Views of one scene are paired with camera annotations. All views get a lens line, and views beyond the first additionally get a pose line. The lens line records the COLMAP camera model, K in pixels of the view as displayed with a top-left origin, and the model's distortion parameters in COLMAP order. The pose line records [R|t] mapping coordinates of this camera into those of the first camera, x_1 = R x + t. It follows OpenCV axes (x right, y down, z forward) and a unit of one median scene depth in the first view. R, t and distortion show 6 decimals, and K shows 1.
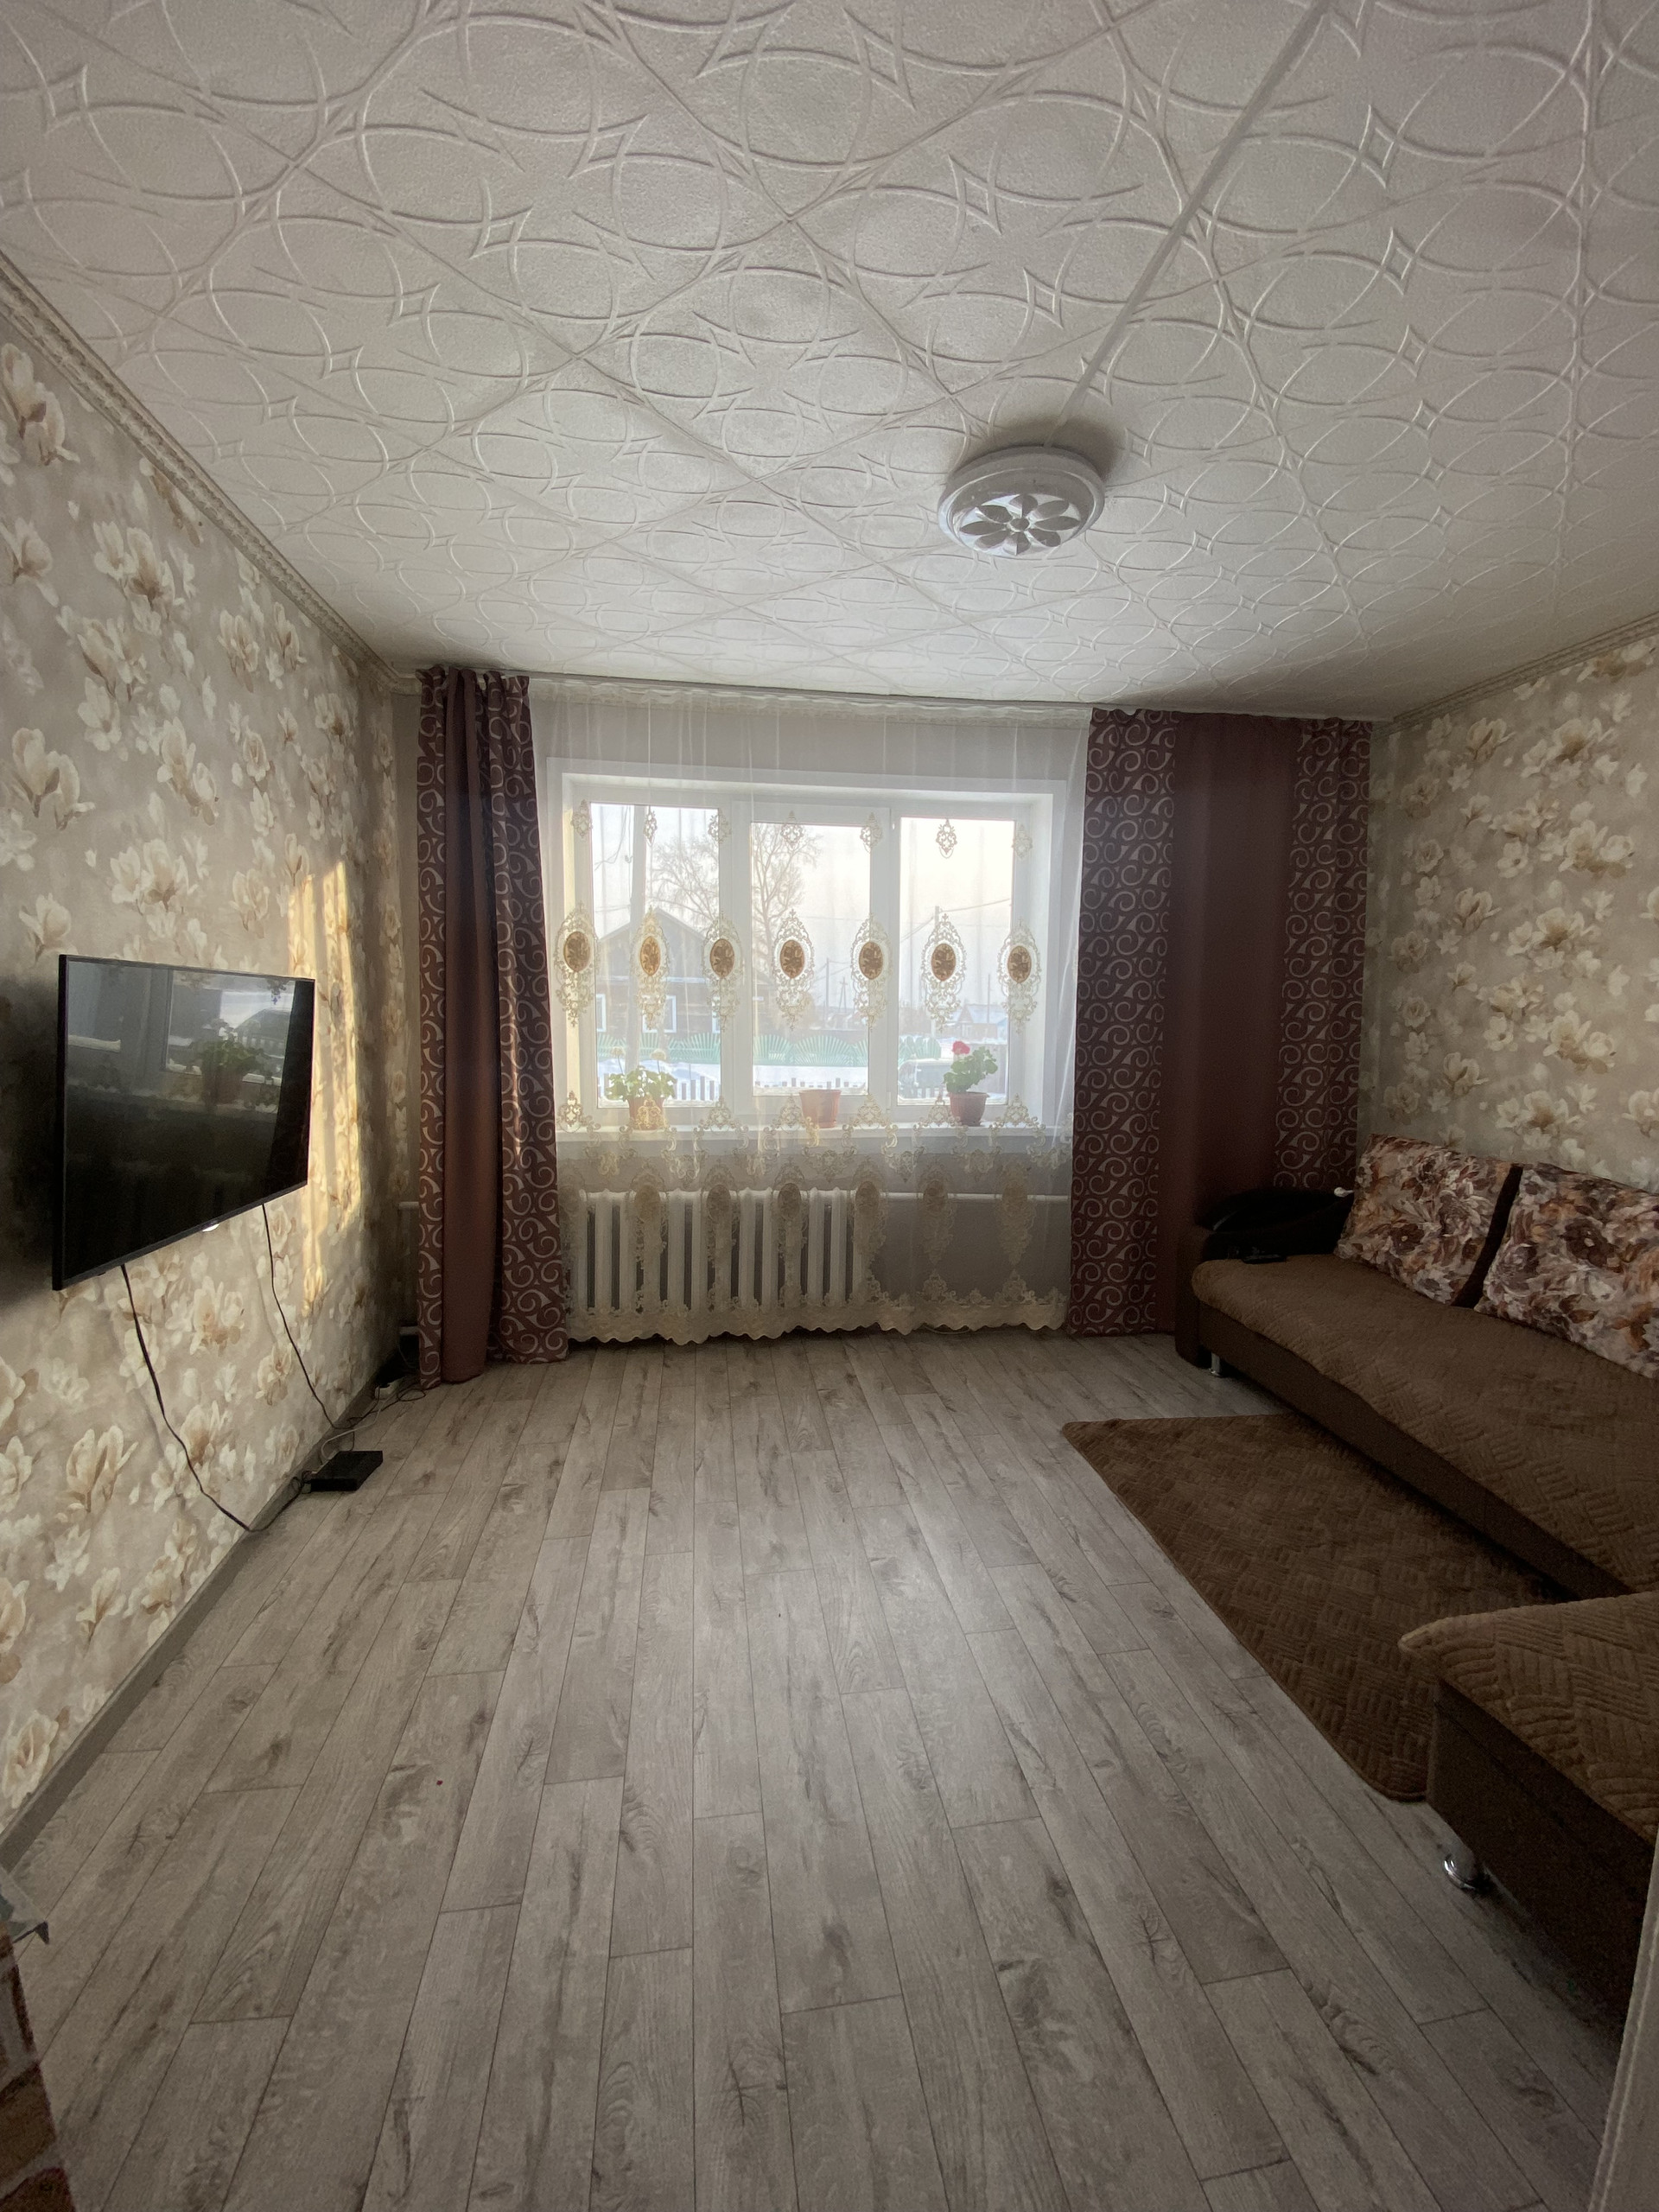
lens RADIAL K [[897.4, 0, 829.5], [0, 897.4, 1106.0], [0, 0, 1]] dist [0.023341, -0.024837]
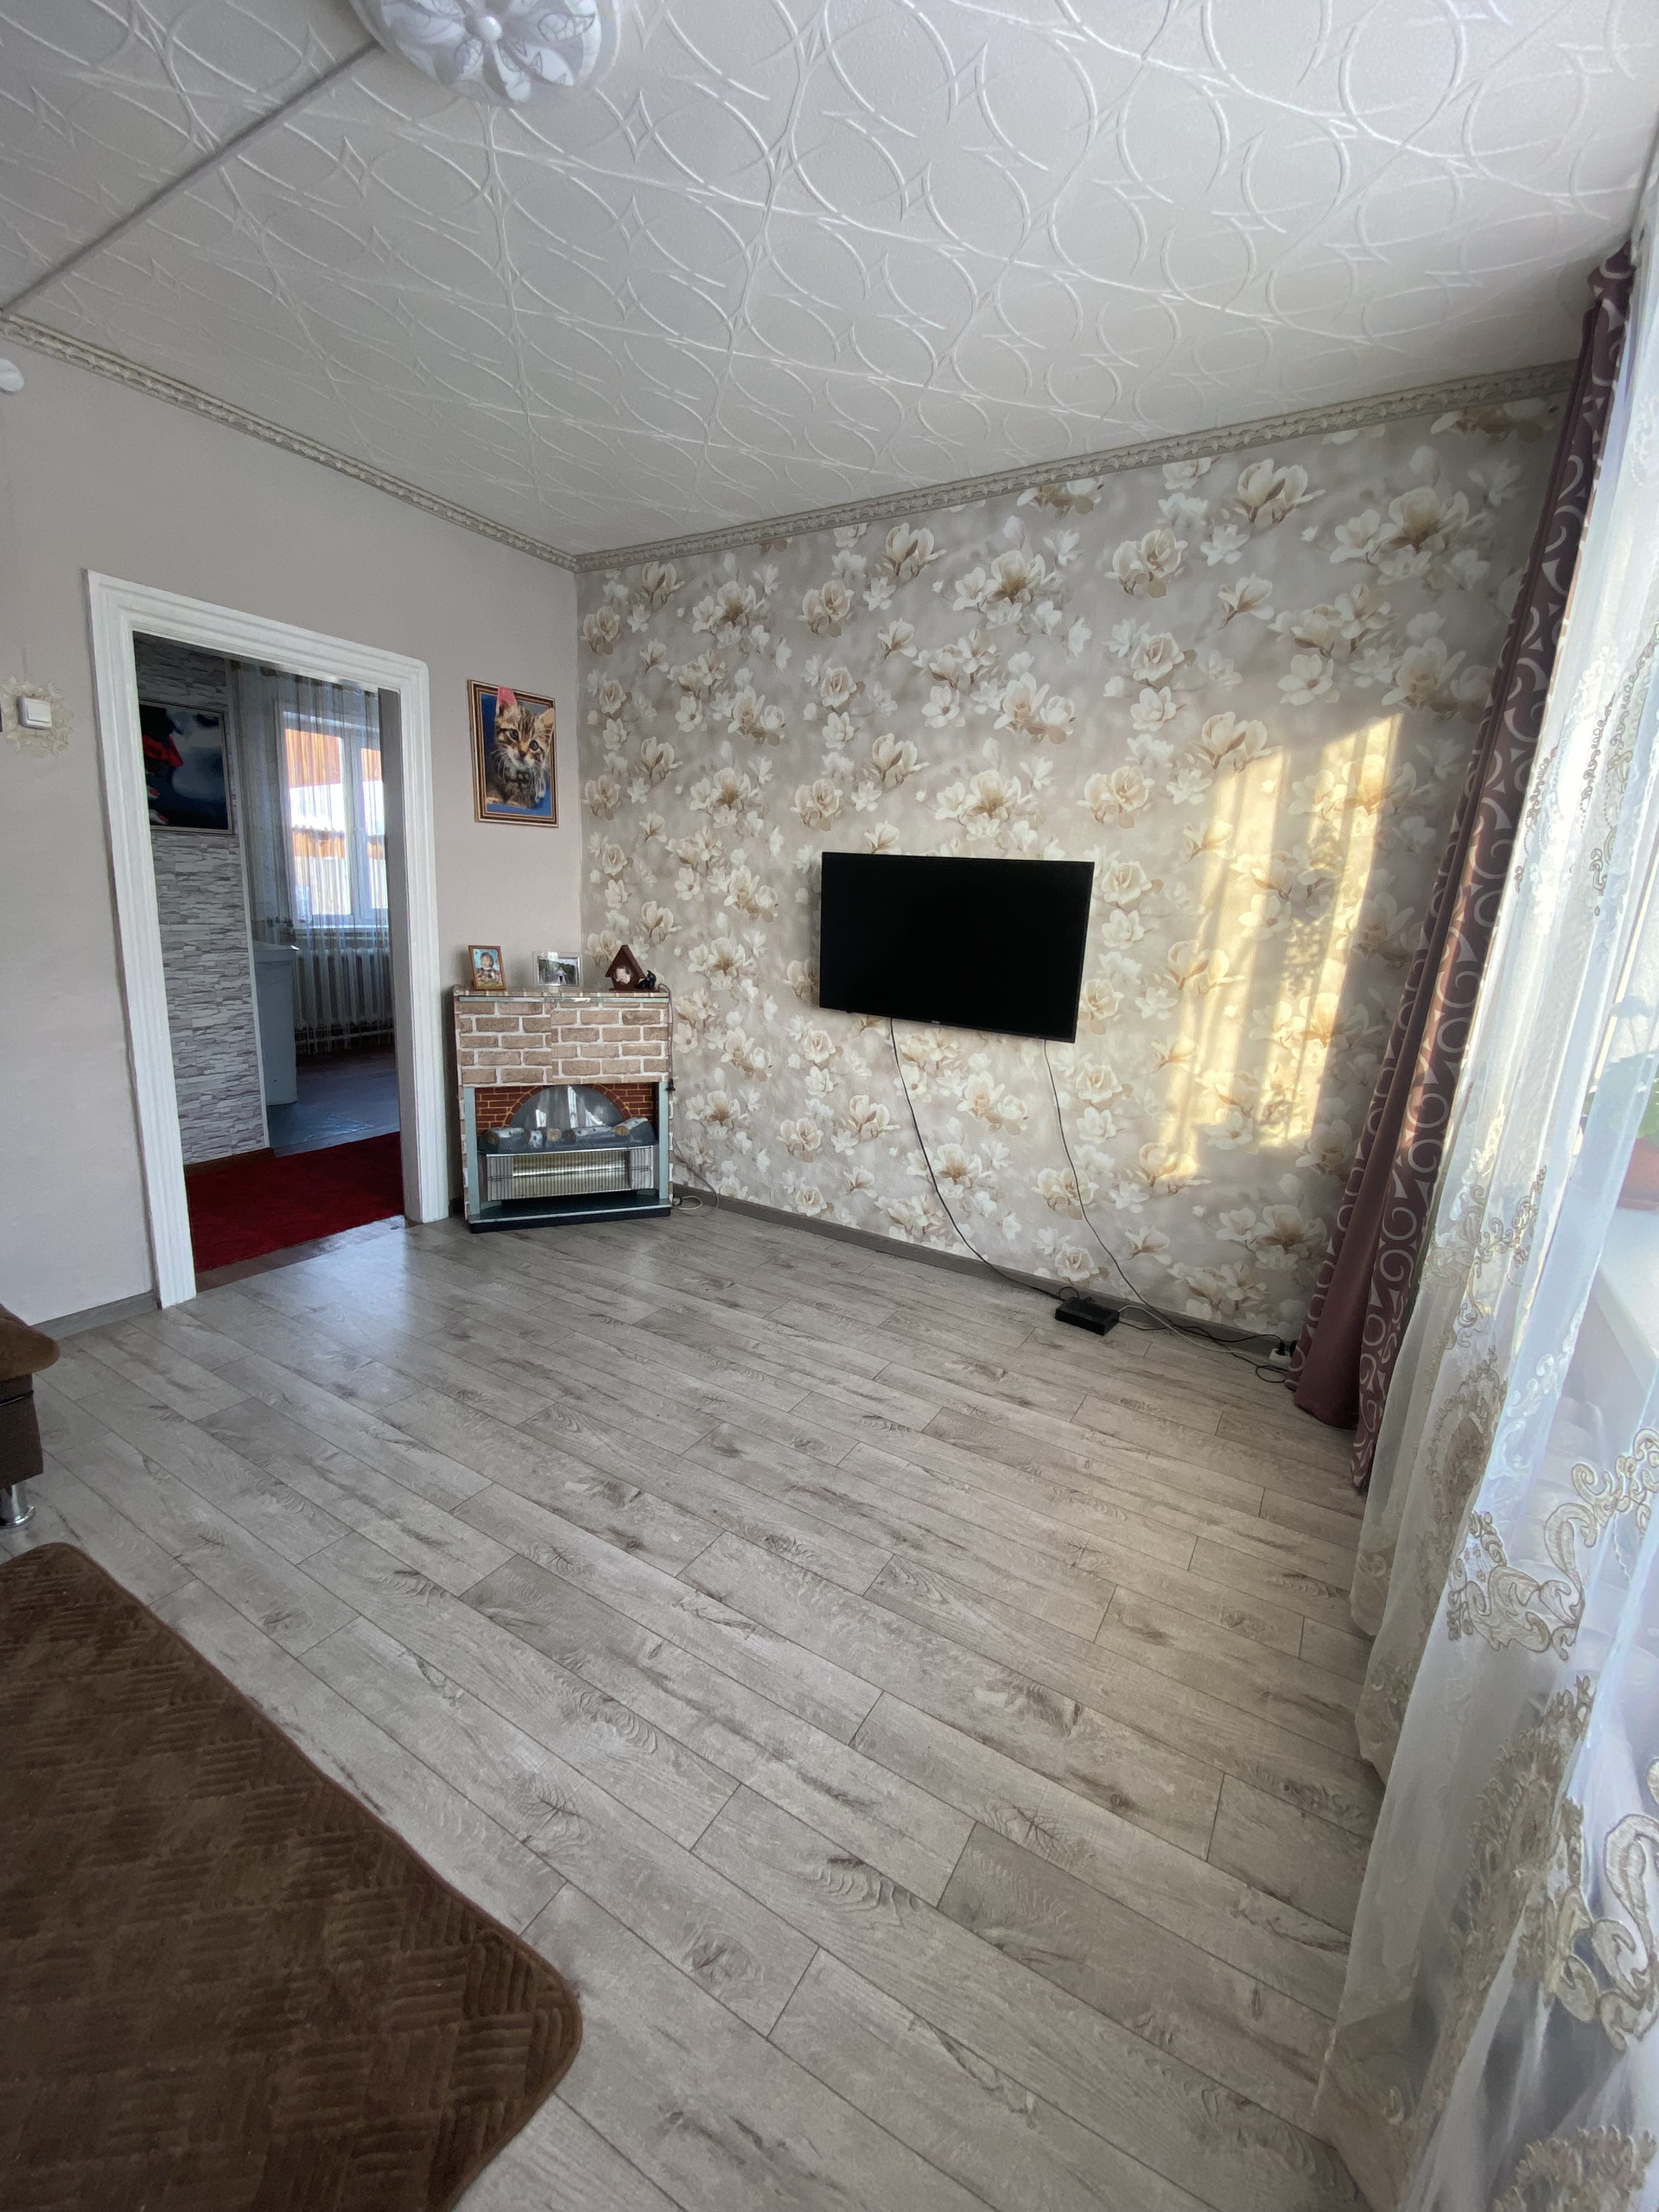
lens RADIAL K [[897.4, 0, 829.5], [0, 897.4, 1106.0], [0, 0, 1]] dist [0.023341, -0.024837]
pose [[-0.642163, 0.137970, -0.754050, 0.453390], [-0.139063, 0.946381, 0.291590, -0.115150], [0.753849, 0.292109, -0.588544, 1.293285]]
